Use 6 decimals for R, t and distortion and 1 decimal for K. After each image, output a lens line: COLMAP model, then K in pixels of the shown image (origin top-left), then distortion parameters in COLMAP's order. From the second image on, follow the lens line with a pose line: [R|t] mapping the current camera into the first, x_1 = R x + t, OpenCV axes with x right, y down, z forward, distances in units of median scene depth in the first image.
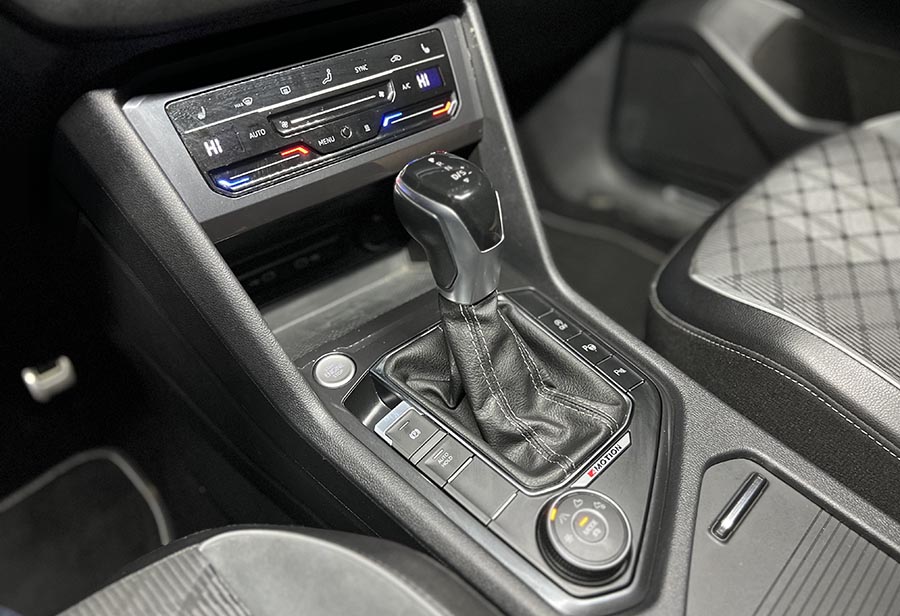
lens RADIAL K [[682.5, 0, 443.4], [0, 682.5, 303.7], [0, 0, 1]] dist [0.028666, -0.028229]
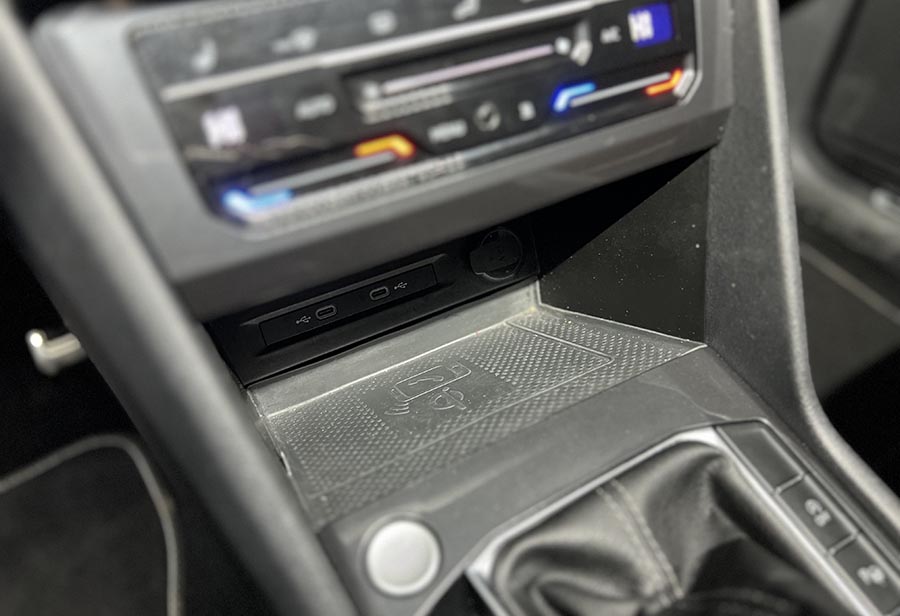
lens RADIAL K [[682.5, 0, 453.4], [0, 682.5, 308.2], [0, 0, 1]] dist [0.028666, -0.028229]
pose [[0.983544, 0.153265, -0.095663, -0.091711], [-0.141334, 0.982533, 0.121052, -0.160238], [0.112545, -0.105540, 0.988026, 0.449546]]
